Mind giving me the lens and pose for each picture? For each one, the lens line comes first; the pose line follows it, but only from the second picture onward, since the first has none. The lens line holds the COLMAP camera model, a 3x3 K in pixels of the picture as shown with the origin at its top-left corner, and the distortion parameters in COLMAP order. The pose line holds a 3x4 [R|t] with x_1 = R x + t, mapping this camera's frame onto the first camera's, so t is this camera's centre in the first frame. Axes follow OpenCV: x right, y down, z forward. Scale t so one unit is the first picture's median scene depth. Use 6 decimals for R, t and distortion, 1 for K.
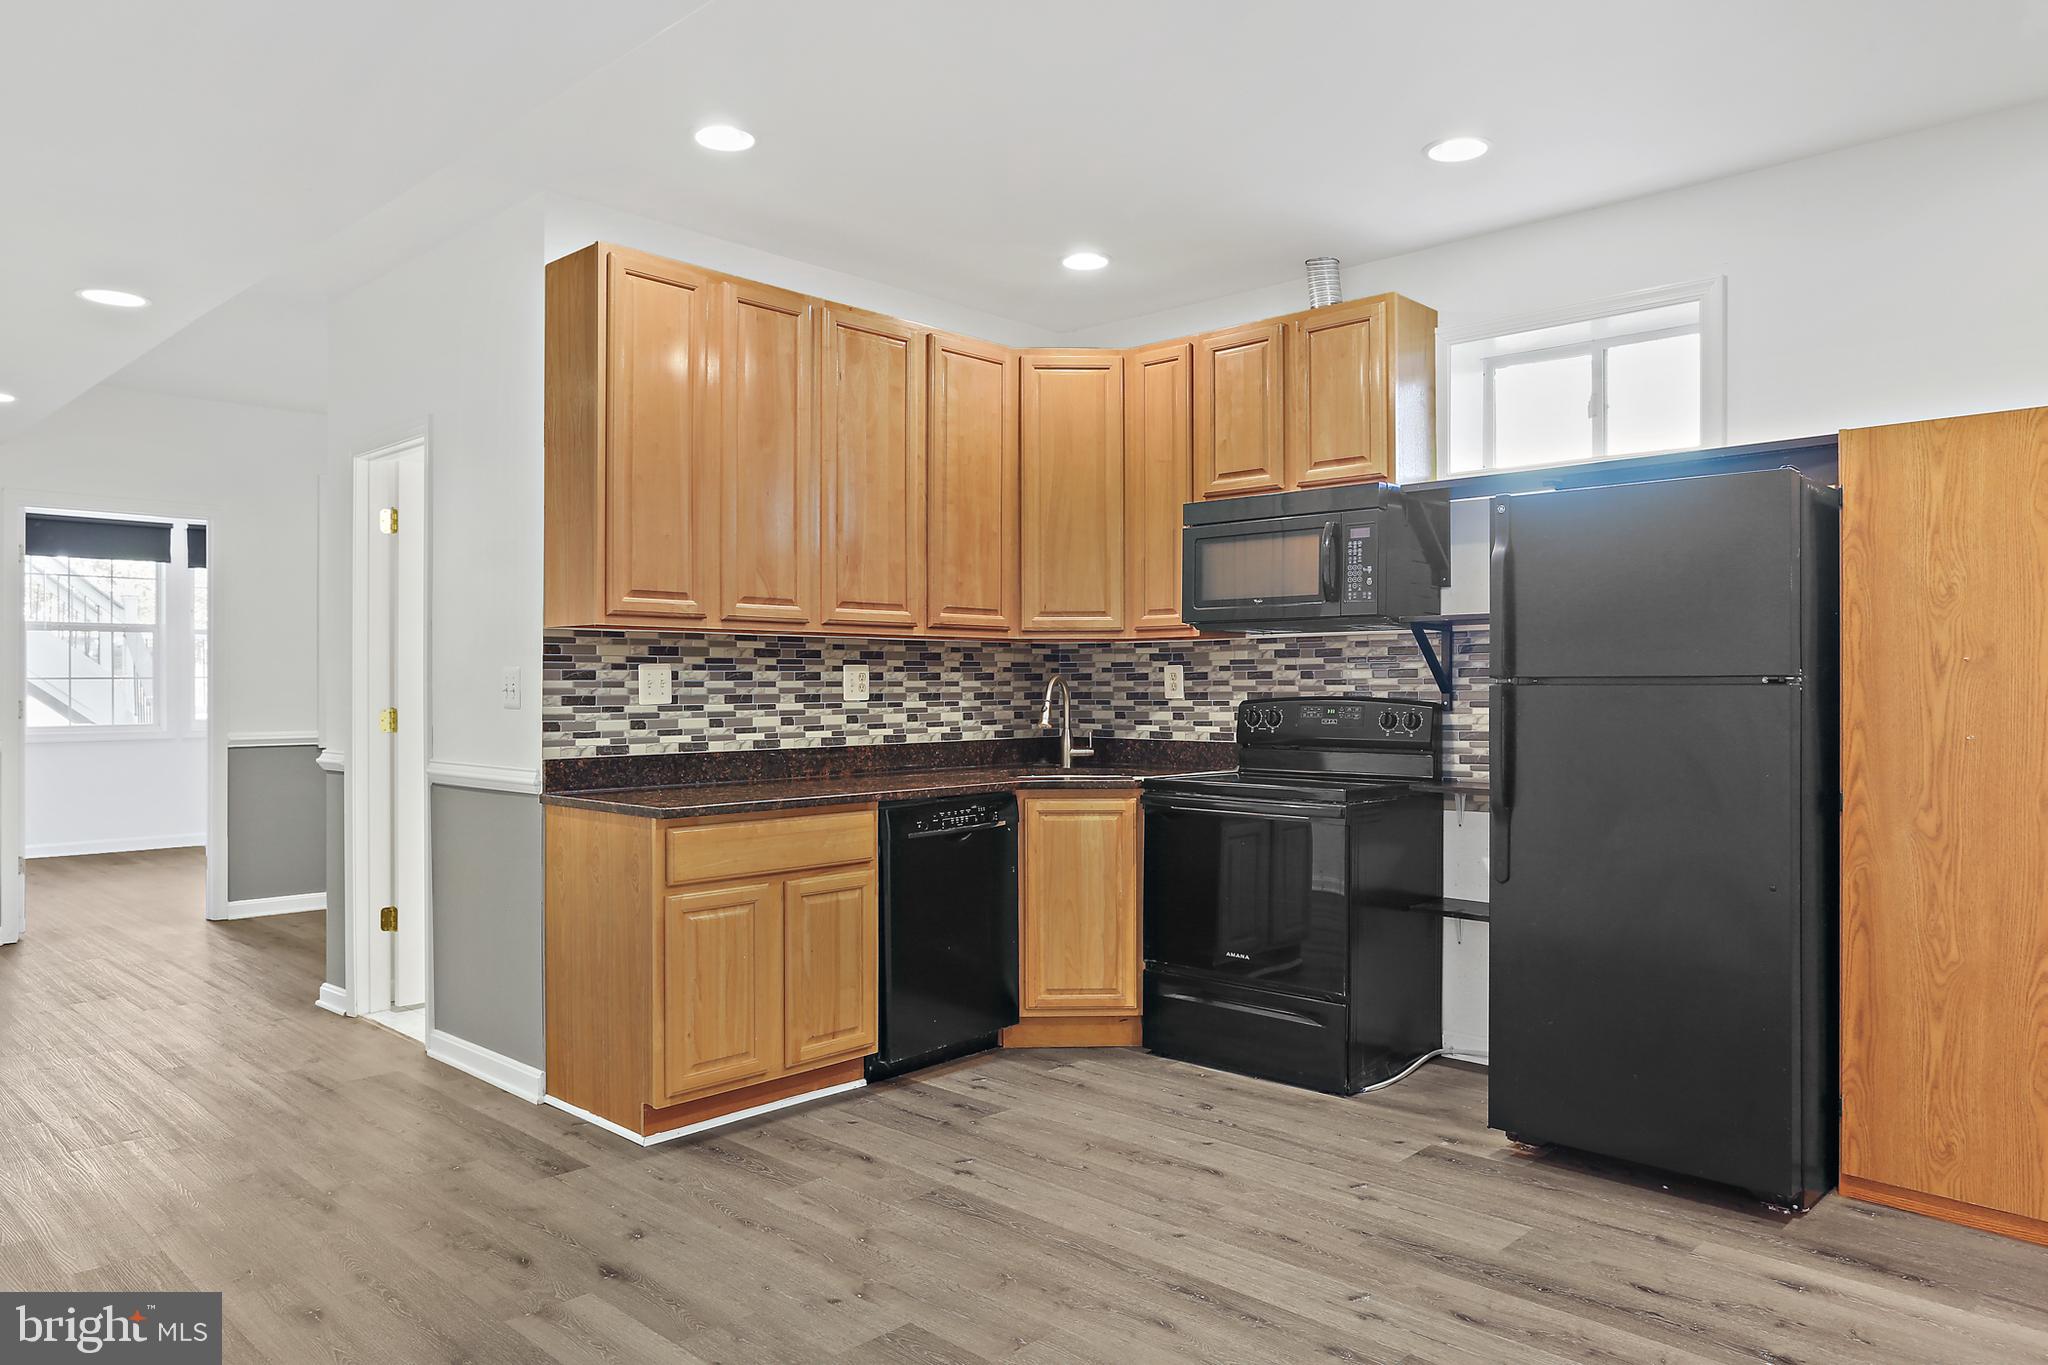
lens RADIAL K [[1357.8, 0, 1023.1], [0, 1357.8, 686.1], [0, 0, 1]] dist [-0.005152, 0.003175]
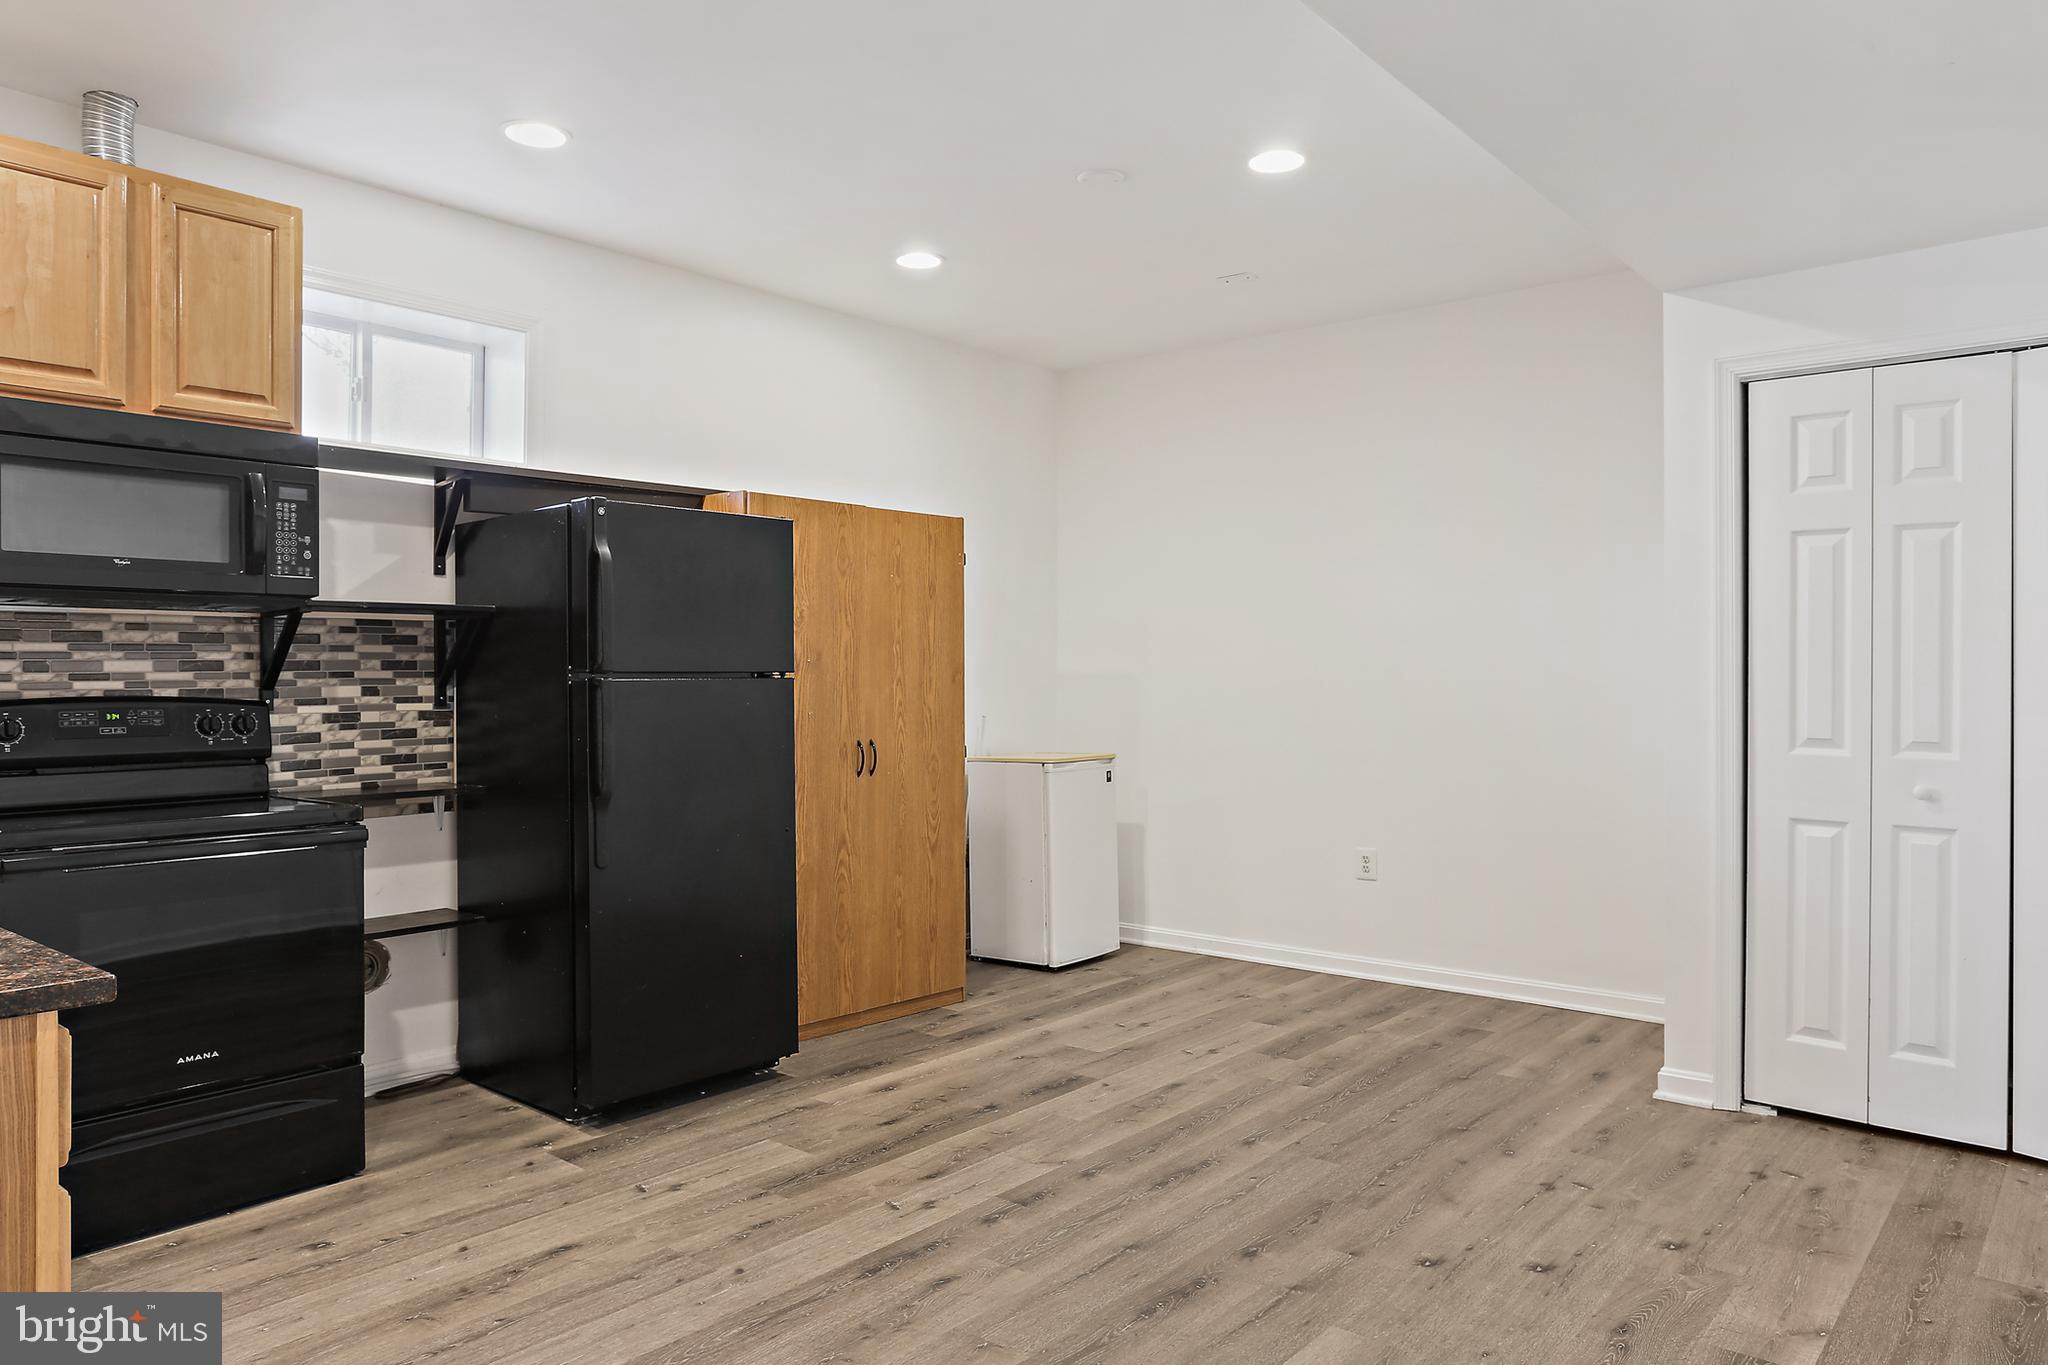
lens RADIAL K [[1357.8, 0, 1024.8], [0, 1357.8, 673.7], [0, 0, 1]] dist [-0.005152, 0.003175]
pose [[-0.055907, -0.000526, 0.998436, -0.672170], [0.002446, 0.999997, 0.000663, -0.005010], [-0.998433, 0.002479, -0.055906, 0.694169]]
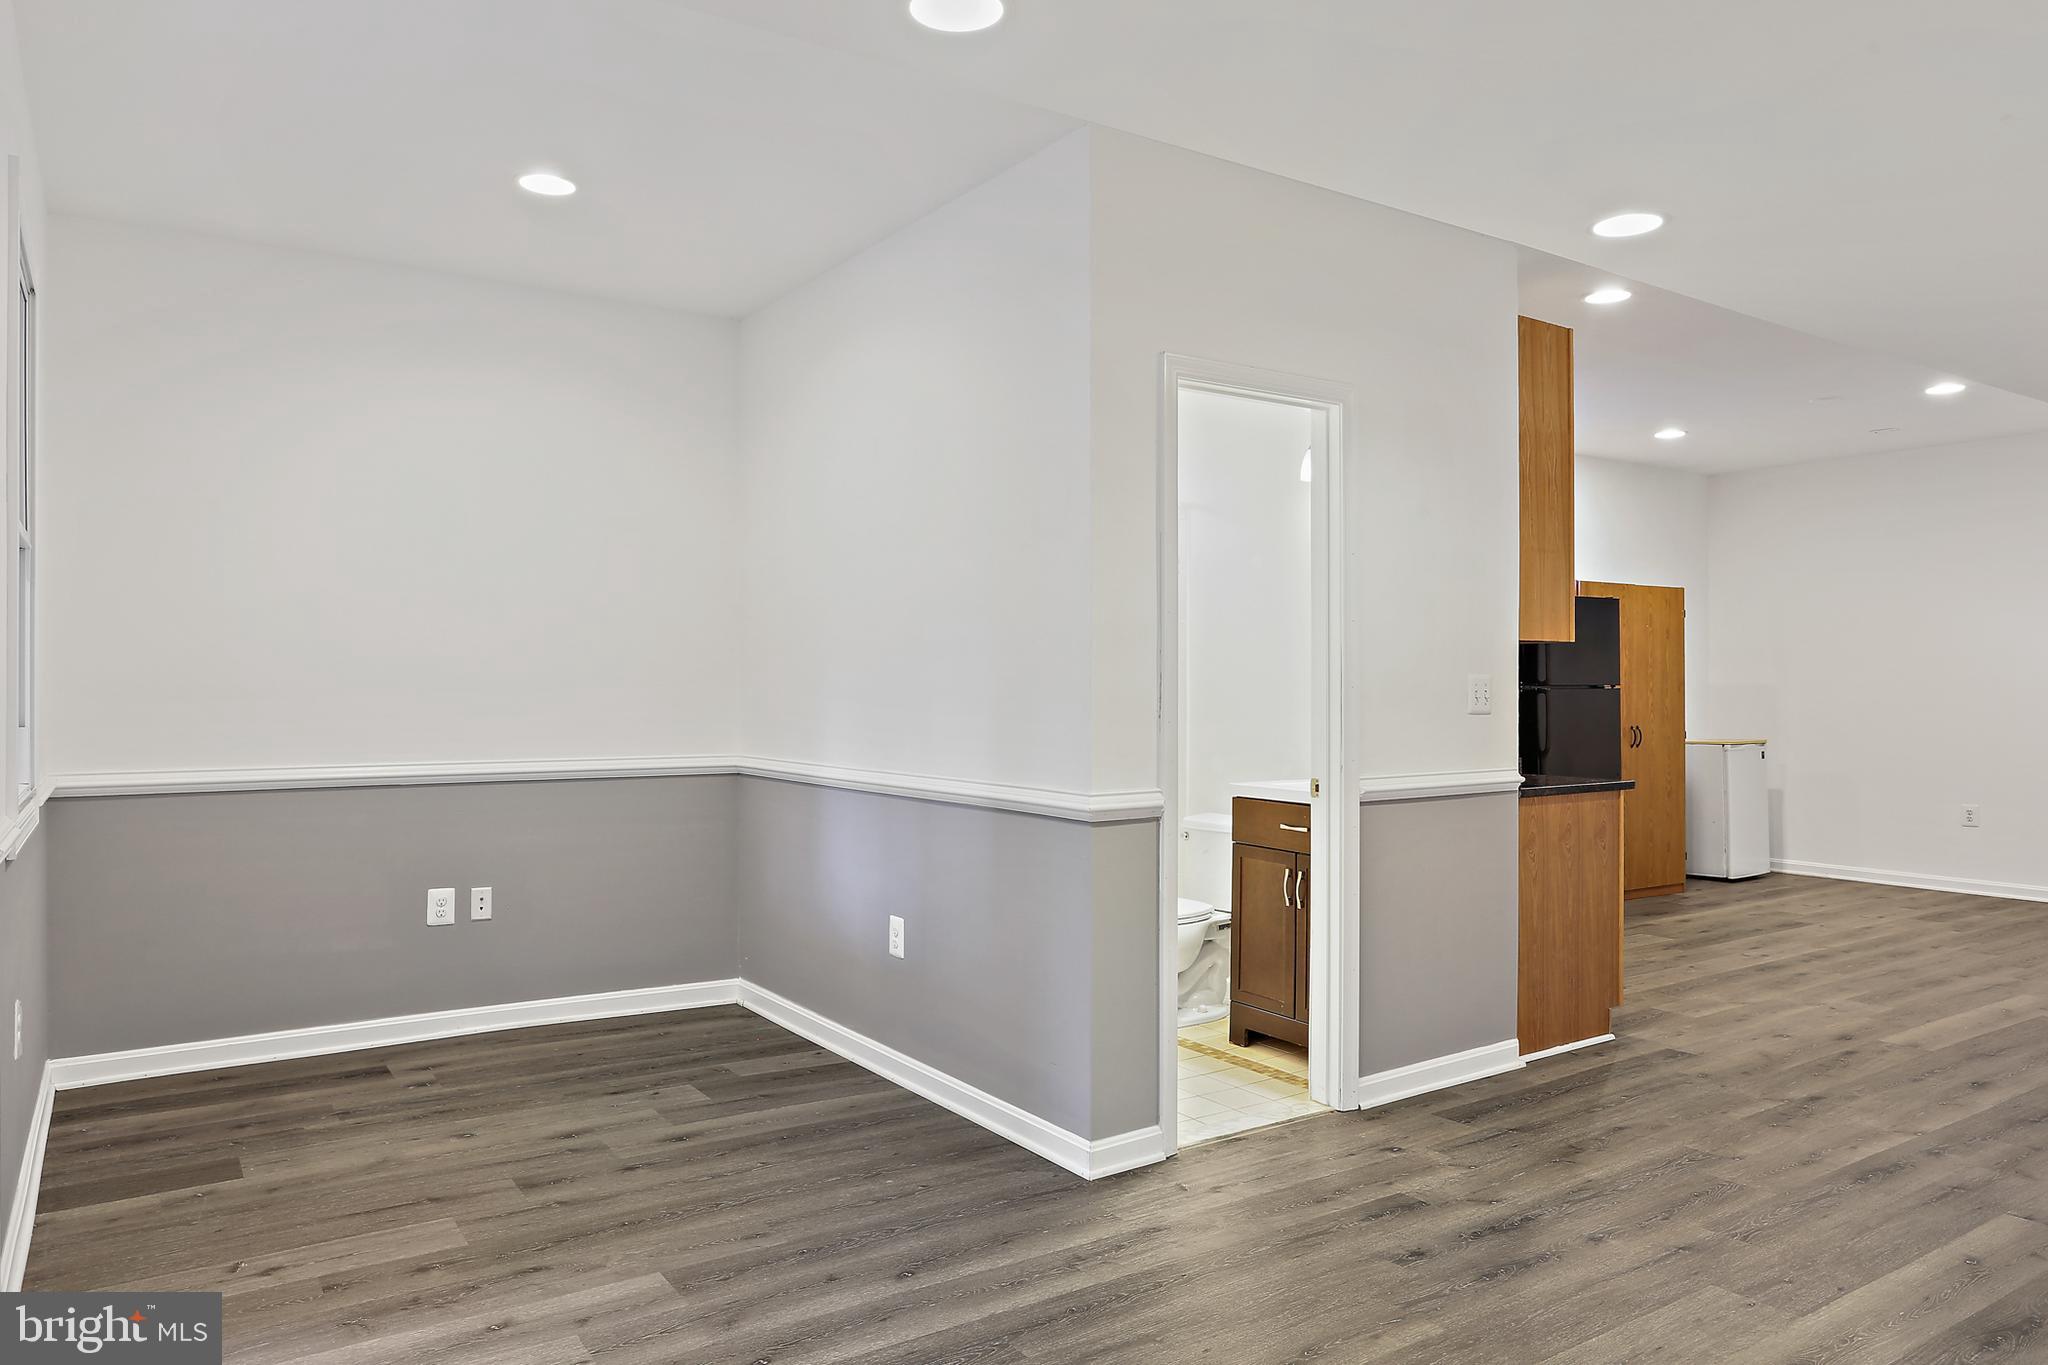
lens RADIAL K [[1357.8, 0, 1023.3], [0, 1357.8, 686.0], [0, 0, 1]] dist [-0.005152, 0.003175]
pose [[0.221233, 0.001673, 0.975219, -1.686920], [0.002907, 0.999993, -0.002374, -0.001756], [-0.975217, 0.003360, 0.221227, 1.248262]]
